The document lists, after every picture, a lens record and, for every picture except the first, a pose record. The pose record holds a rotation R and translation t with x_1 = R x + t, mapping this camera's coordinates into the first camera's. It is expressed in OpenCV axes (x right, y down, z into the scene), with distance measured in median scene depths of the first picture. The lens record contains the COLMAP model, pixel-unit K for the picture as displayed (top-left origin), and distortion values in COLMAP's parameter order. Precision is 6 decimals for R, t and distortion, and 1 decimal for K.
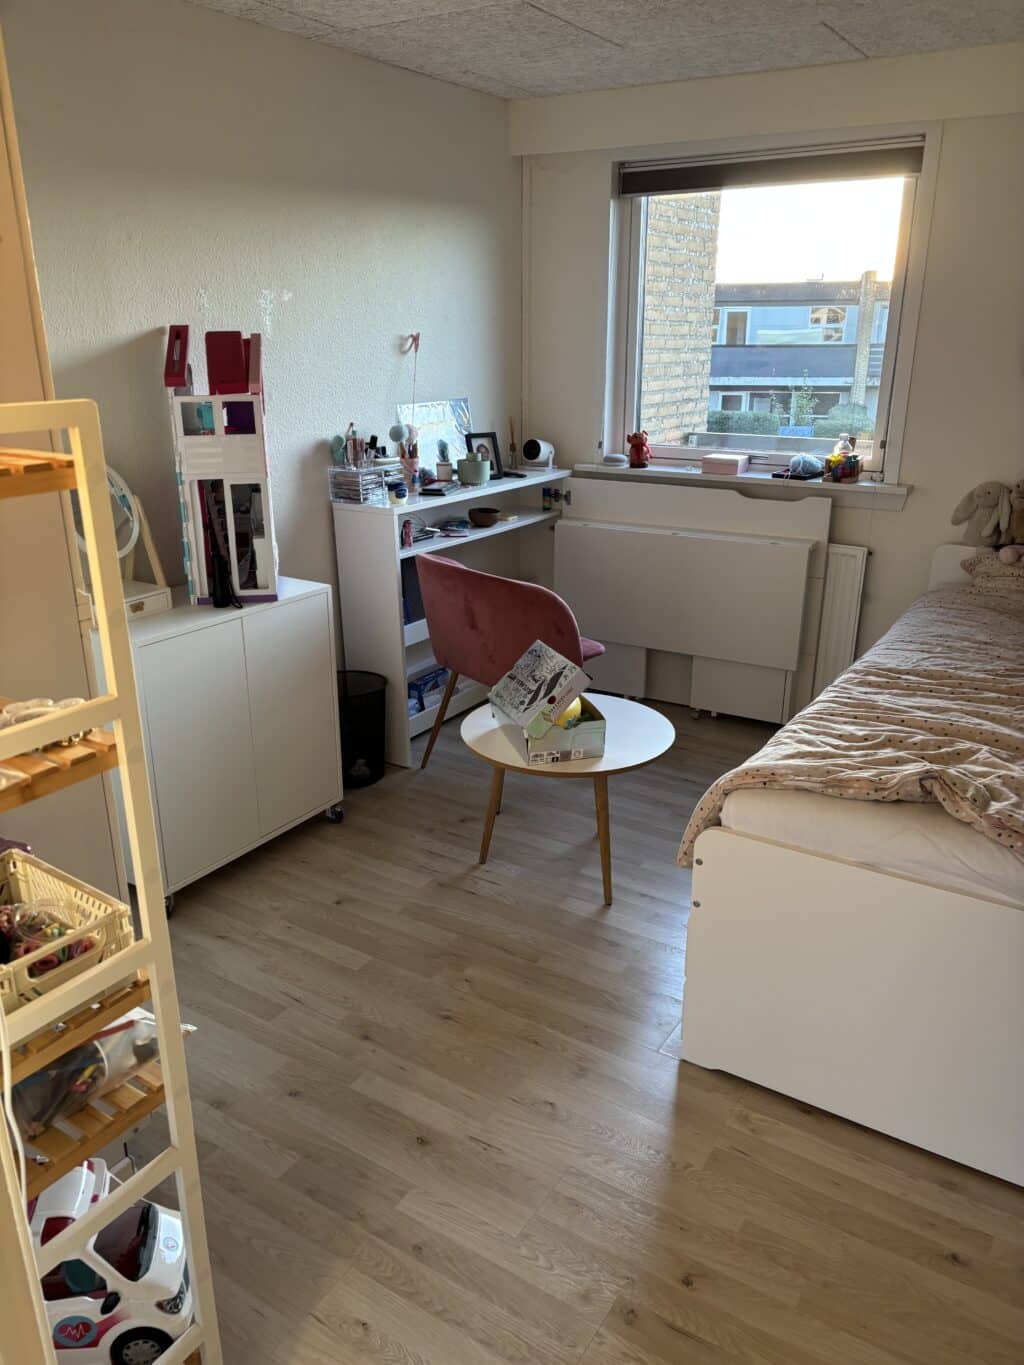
lens RADIAL K [[1038.0, 0, 511.8], [0, 1038.0, 679.4], [0, 0, 1]] dist [0.052730, -0.058931]
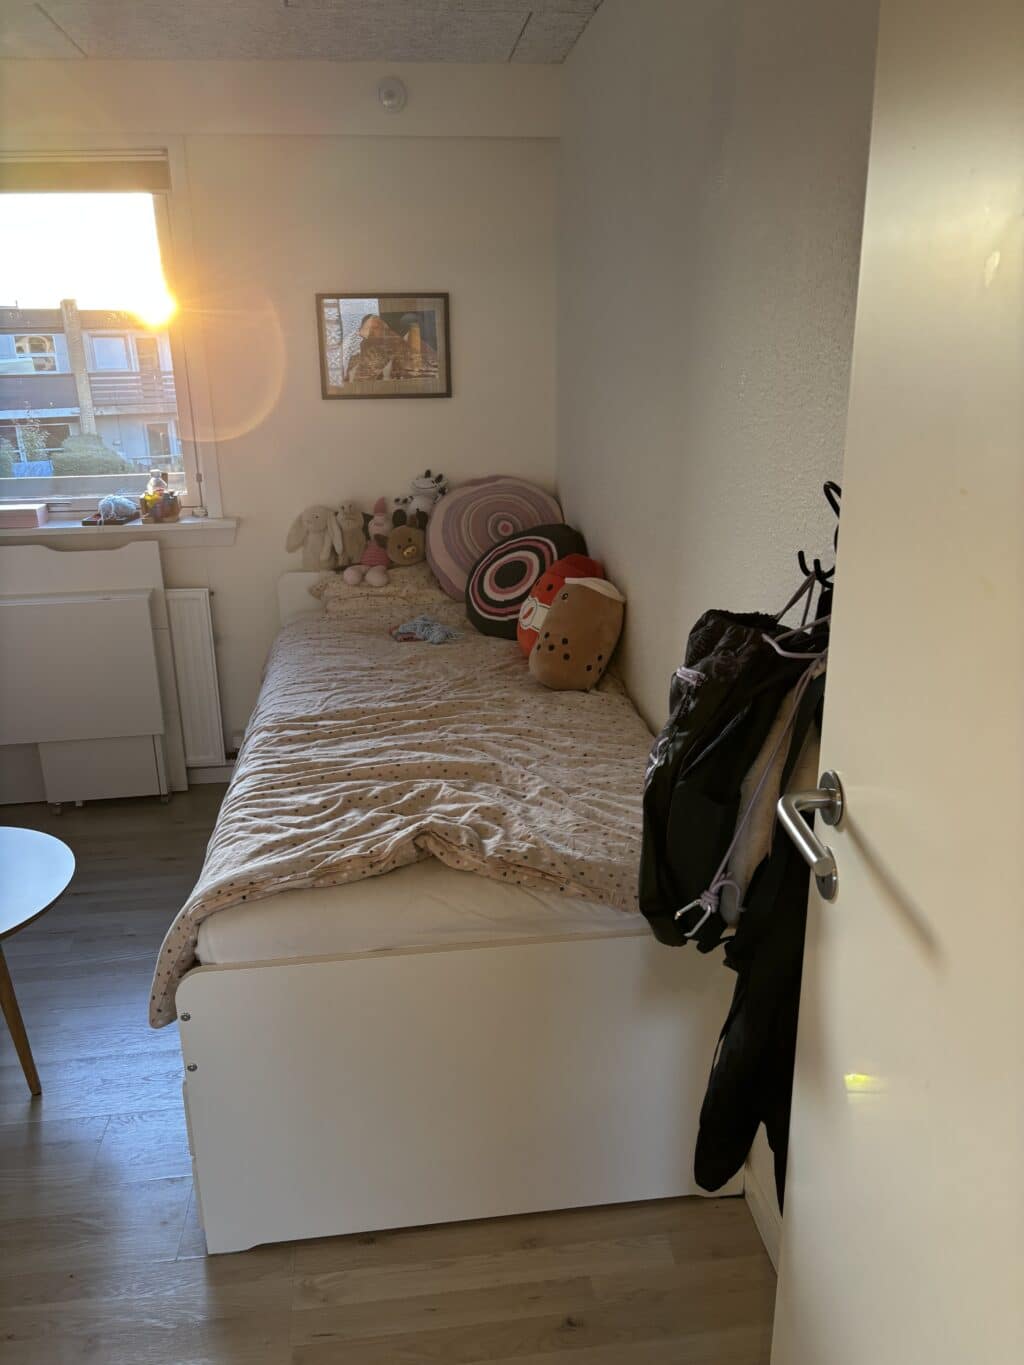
lens RADIAL K [[1038.0, 0, 517.5], [0, 1038.0, 685.1], [0, 0, 1]] dist [0.052730, -0.058931]
pose [[0.768098, -0.213201, 0.603797, -0.042043], [0.224940, 0.972686, 0.057307, -0.047386], [-0.599522, 0.091801, 0.795076, 0.144818]]
